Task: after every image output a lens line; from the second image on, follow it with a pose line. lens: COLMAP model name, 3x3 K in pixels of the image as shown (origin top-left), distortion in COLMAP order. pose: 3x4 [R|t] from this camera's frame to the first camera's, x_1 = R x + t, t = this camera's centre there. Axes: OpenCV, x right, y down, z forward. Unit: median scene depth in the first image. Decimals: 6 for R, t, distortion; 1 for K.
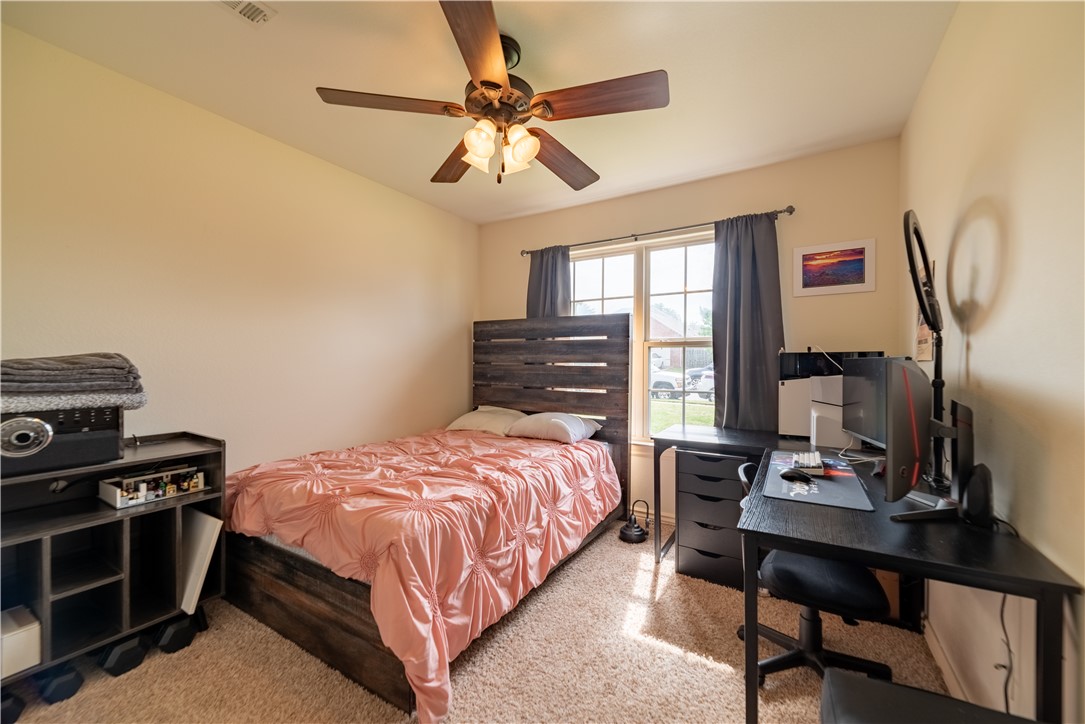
lens RADIAL K [[419.3, 0, 542.5], [0, 419.3, 361.9], [0, 0, 1]] dist [0.004074, 0.001117]
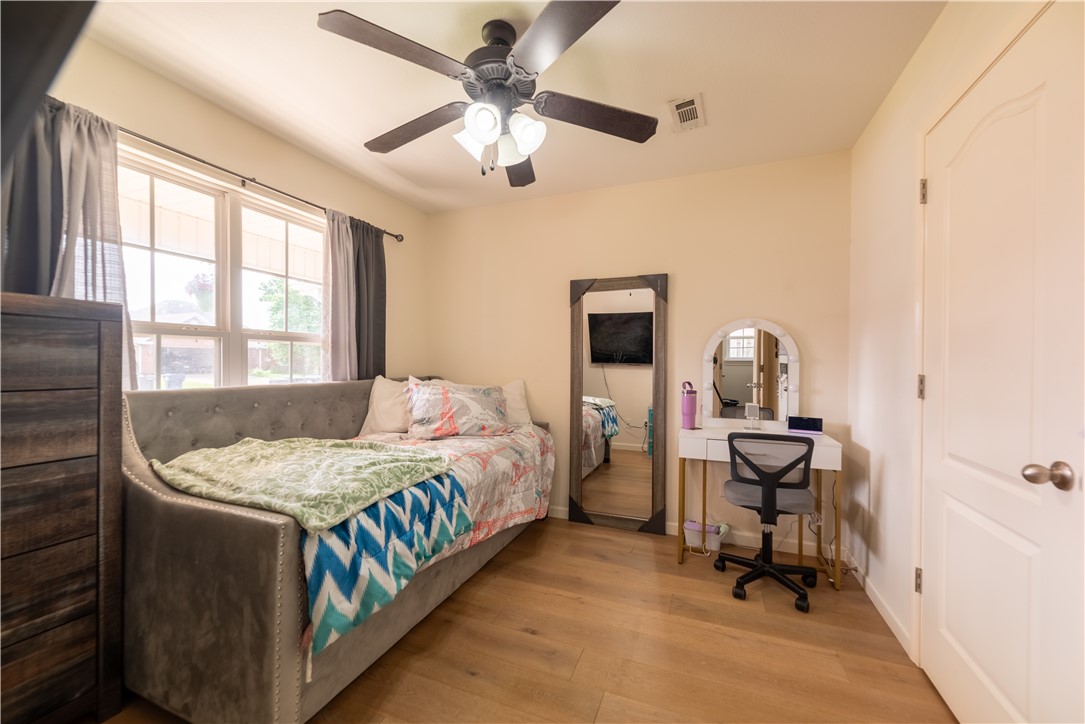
lens RADIAL K [[419.3, 0, 542.1], [0, 419.3, 365.2], [0, 0, 1]] dist [0.004074, 0.001117]
pose [[-0.156665, -0.002675, 0.987648, -0.545194], [-0.001480, 0.999996, 0.002474, 0.003471], [-0.987651, -0.001074, -0.156668, 0.632982]]
